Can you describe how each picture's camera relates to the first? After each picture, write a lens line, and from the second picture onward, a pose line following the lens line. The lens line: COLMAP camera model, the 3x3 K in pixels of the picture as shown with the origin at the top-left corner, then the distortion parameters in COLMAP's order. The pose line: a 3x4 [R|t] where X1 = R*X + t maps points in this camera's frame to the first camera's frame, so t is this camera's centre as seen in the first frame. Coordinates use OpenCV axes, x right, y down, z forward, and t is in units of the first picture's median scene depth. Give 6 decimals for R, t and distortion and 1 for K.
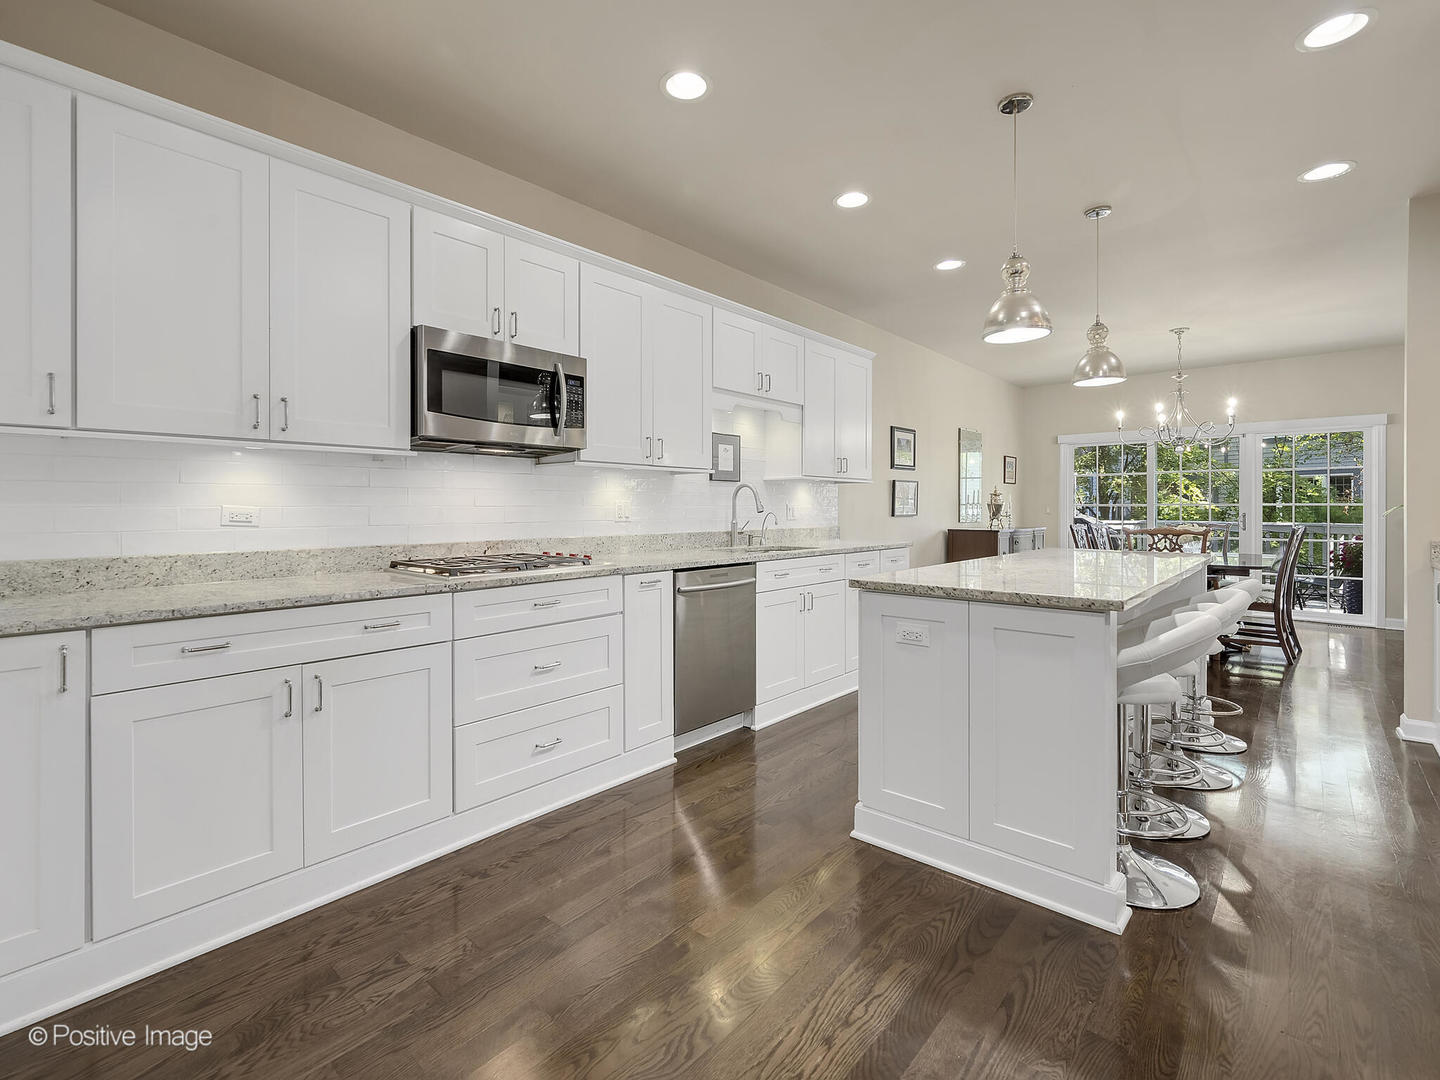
lens RADIAL K [[677.8, 0, 719.7], [0, 677.8, 508.5], [0, 0, 1]] dist [0.052877, 0.000108]
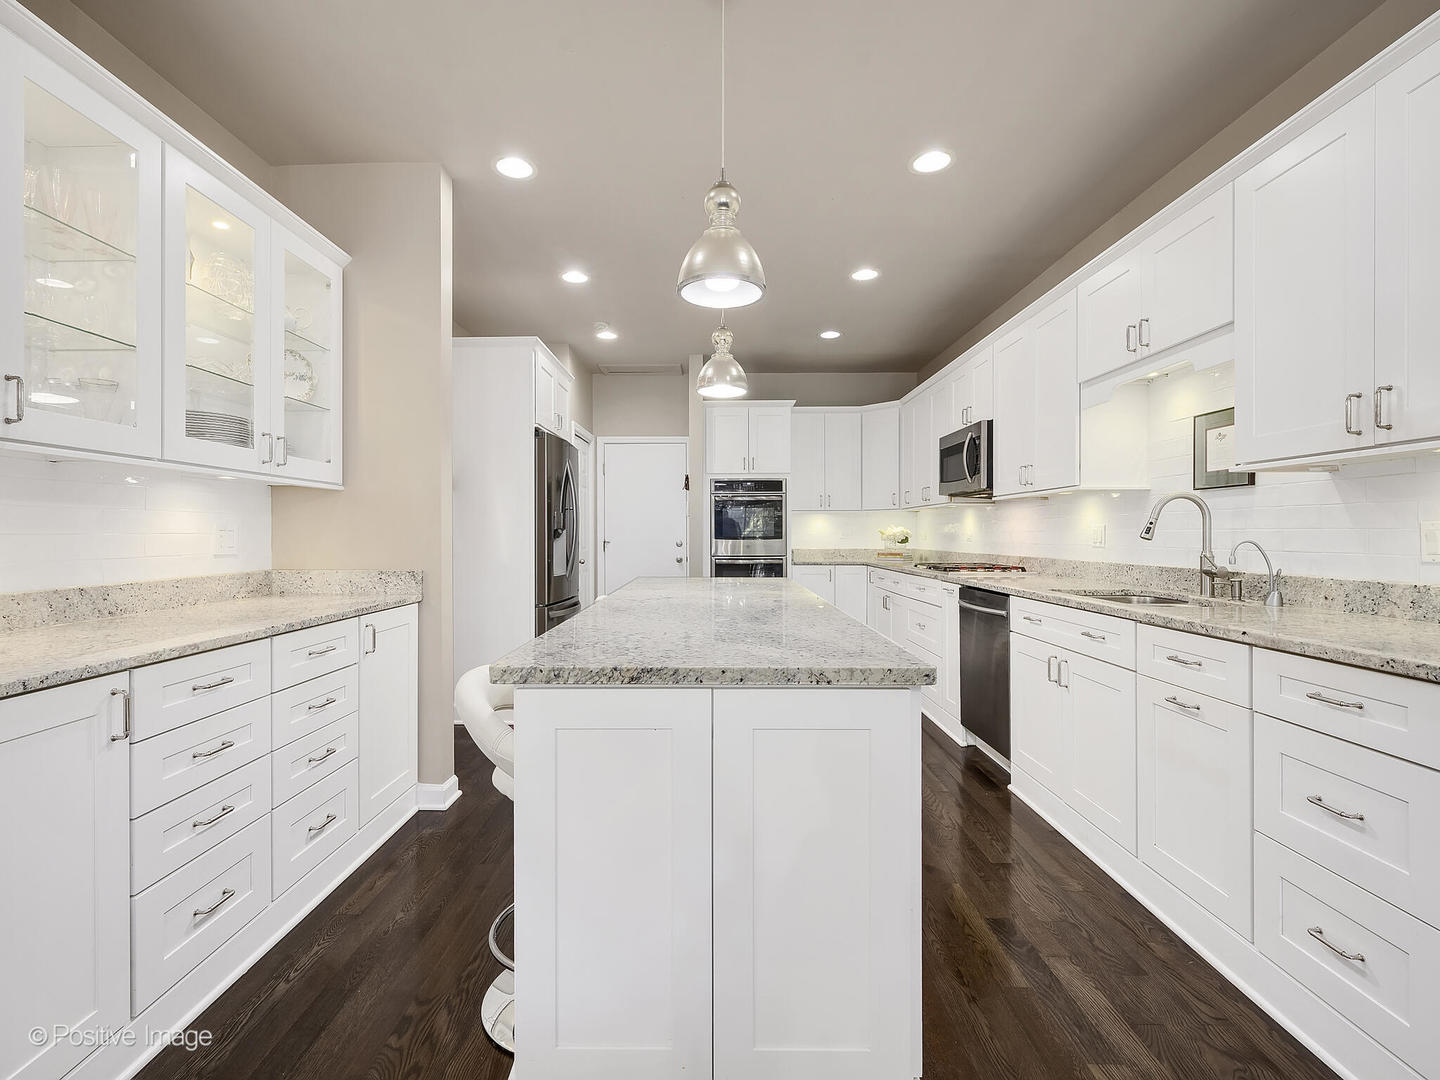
lens RADIAL K [[667.7, 0, 709.7], [0, 667.7, 537.6], [0, 0, 1]] dist [0.001867, 0.000835]
pose [[-0.759568, 0.007794, -0.650381, 0.818457], [0.003611, 0.999963, 0.007767, -0.002427], [0.650418, 0.003551, -0.759568, 1.273837]]
